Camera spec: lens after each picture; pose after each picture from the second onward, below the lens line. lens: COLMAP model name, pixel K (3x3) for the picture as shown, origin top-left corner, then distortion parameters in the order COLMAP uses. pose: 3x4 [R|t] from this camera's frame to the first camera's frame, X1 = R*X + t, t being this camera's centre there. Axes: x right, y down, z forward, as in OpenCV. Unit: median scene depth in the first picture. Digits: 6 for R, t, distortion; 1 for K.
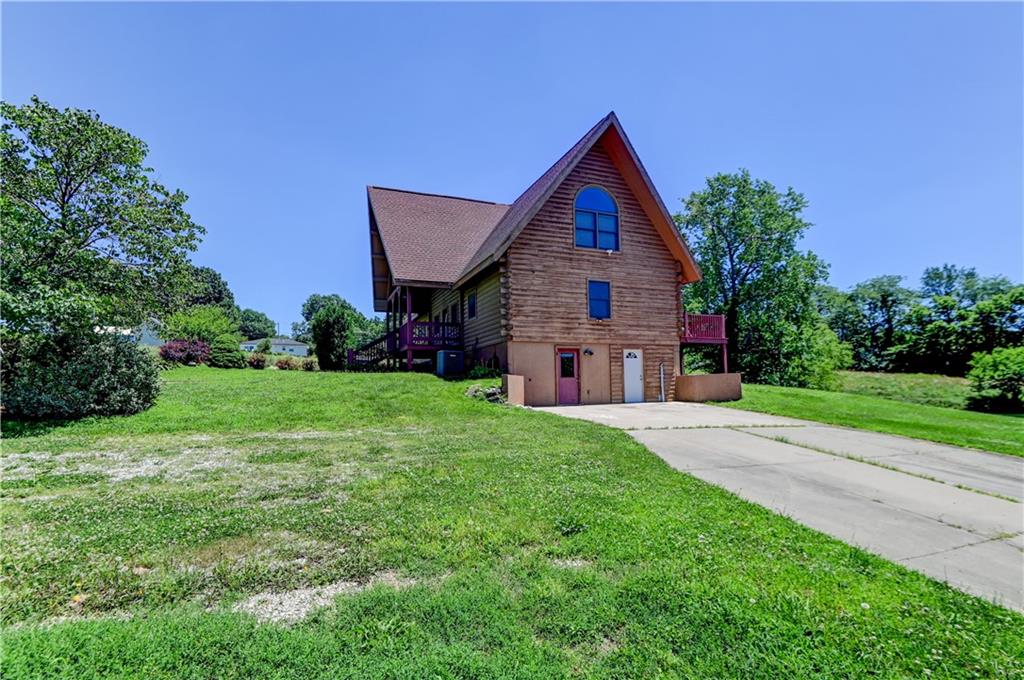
lens RADIAL K [[468.4, 0, 505.7], [0, 468.4, 362.9], [0, 0, 1]] dist [0.000549, -0.000566]
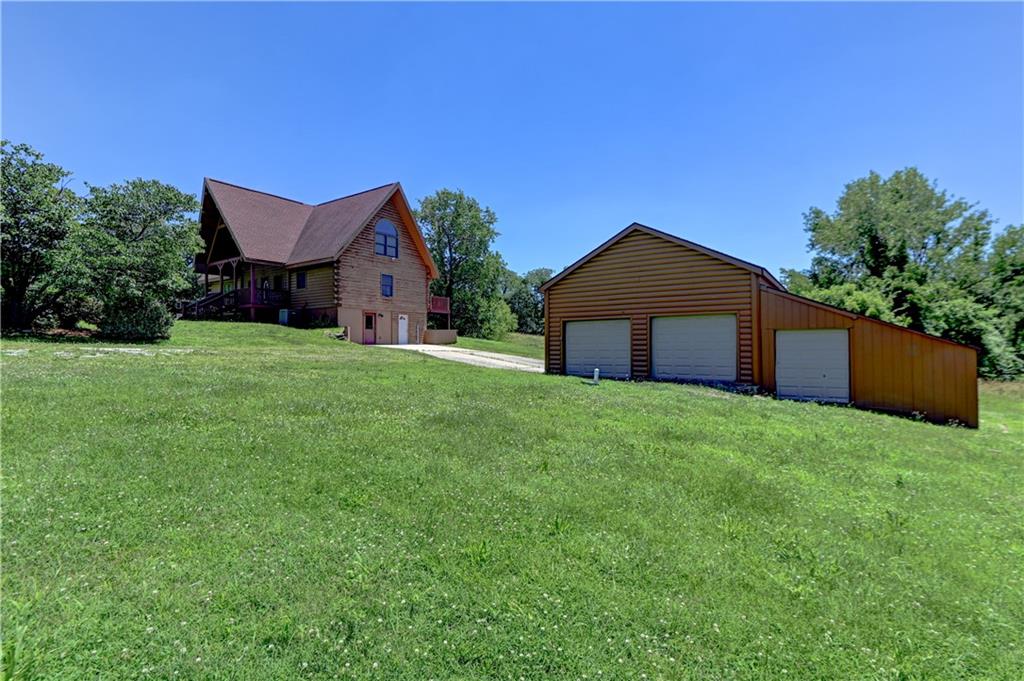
lens RADIAL K [[467.0, 0, 507.3], [0, 467.0, 338.0], [0, 0, 1]] dist [0.001503, 0.000079]
pose [[0.830969, 0.020762, 0.555931, -0.152696], [-0.039713, 0.998968, 0.022052, 0.002009], [-0.554899, -0.040402, 0.830936, -0.276668]]
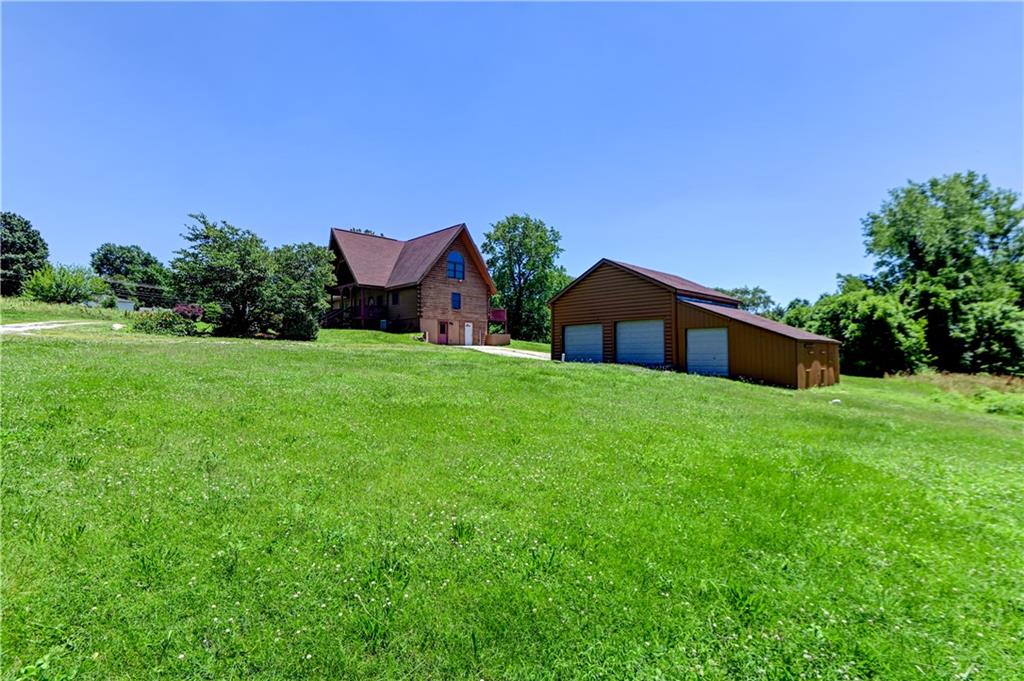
lens RADIAL K [[467.0, 0, 507.3], [0, 467.0, 338.0], [0, 0, 1]] dist [0.001503, 0.000079]
pose [[0.920151, 0.024933, 0.390769, -0.181119], [-0.031552, 0.999447, 0.010528, 0.006427], [-0.390290, -0.022017, 0.920429, -0.479877]]
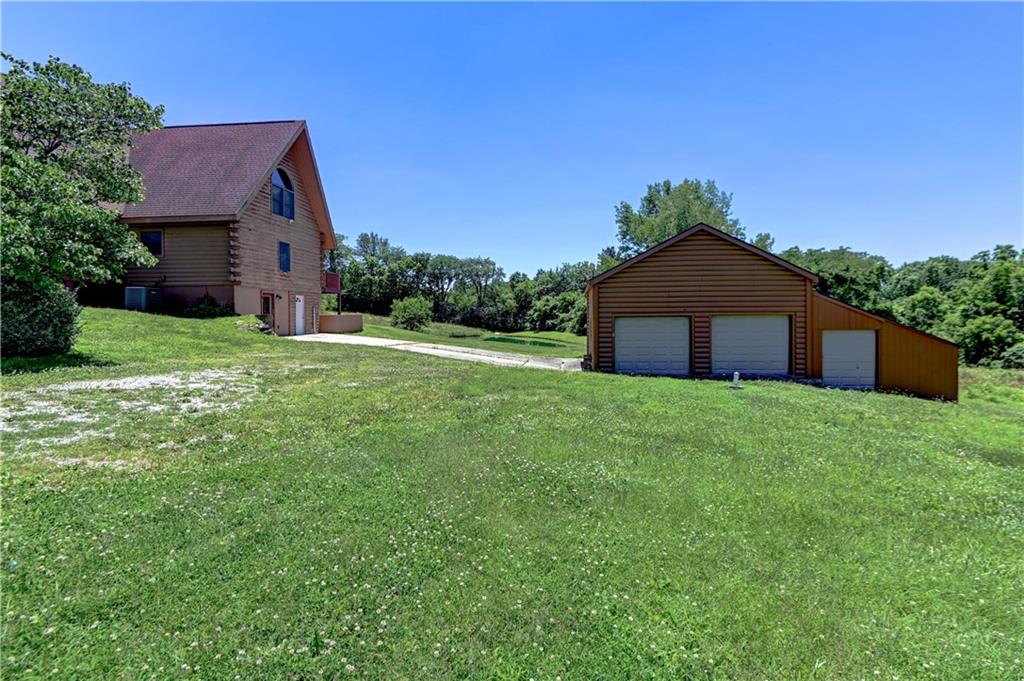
lens RADIAL K [[500.3, 0, 512.7], [0, 500.3, 317.7], [0, 0, 1]] dist [-0.000120, -0.000360]
pose [[0.460636, 0.011712, 0.887512, -0.287804], [-0.050576, 0.998635, 0.013071, -0.005662], [-0.886147, -0.050908, 0.460599, -0.085078]]
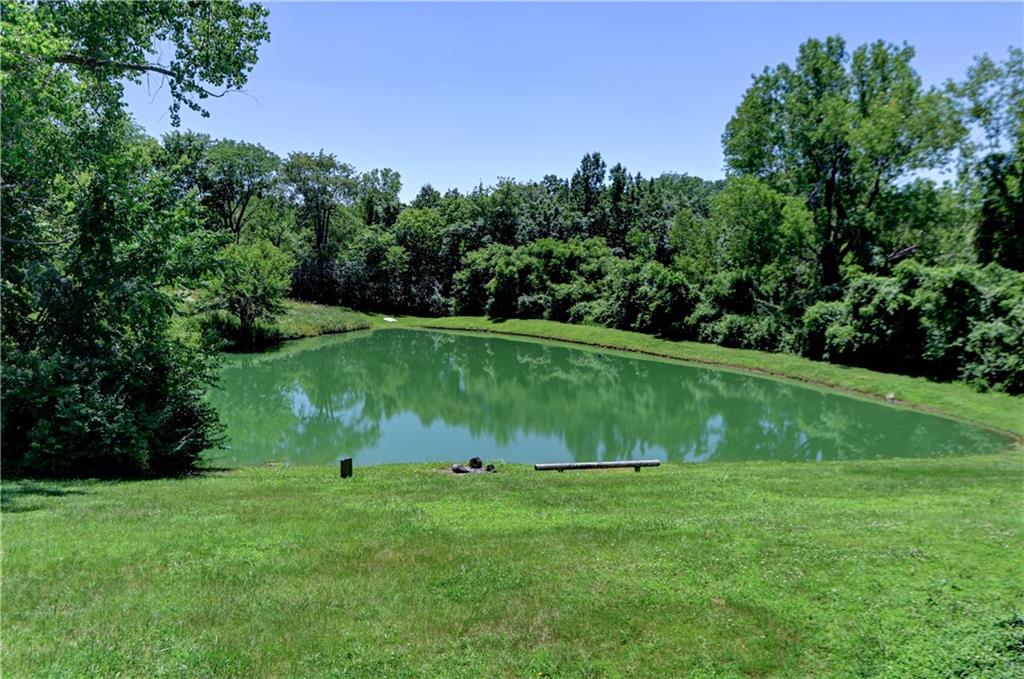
lens RADIAL K [[745.2, 0, 515.6], [0, 745.2, 332.7], [0, 0, 1]] dist [-0.003680, -0.019502]
pose [[0.027113, -0.088765, 0.995683, 0.088501], [-0.071488, 0.993327, 0.090502, -0.037317], [-0.997073, -0.073633, 0.020586, 0.703512]]
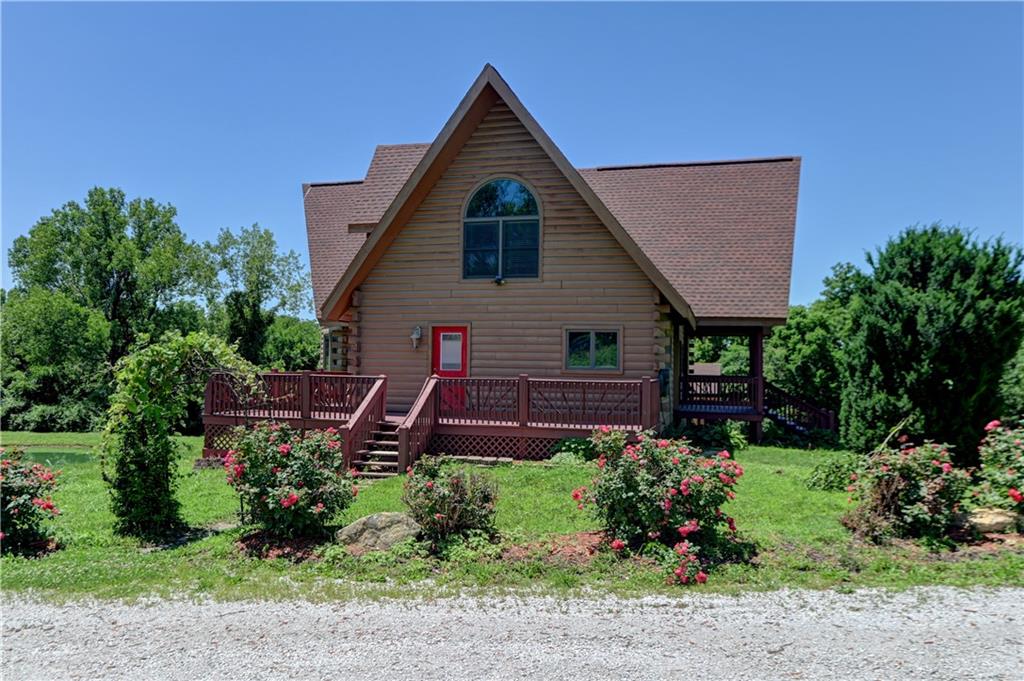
lens RADIAL K [[745.2, 0, 515.6], [0, 745.2, 333.7], [0, 0, 1]] dist [-0.003680, -0.019502]
pose [[-0.807751, 0.033489, 0.588572, -0.261207], [-0.030516, 0.994671, -0.098476, -0.007978], [-0.588734, -0.097505, -0.802425, 0.987631]]
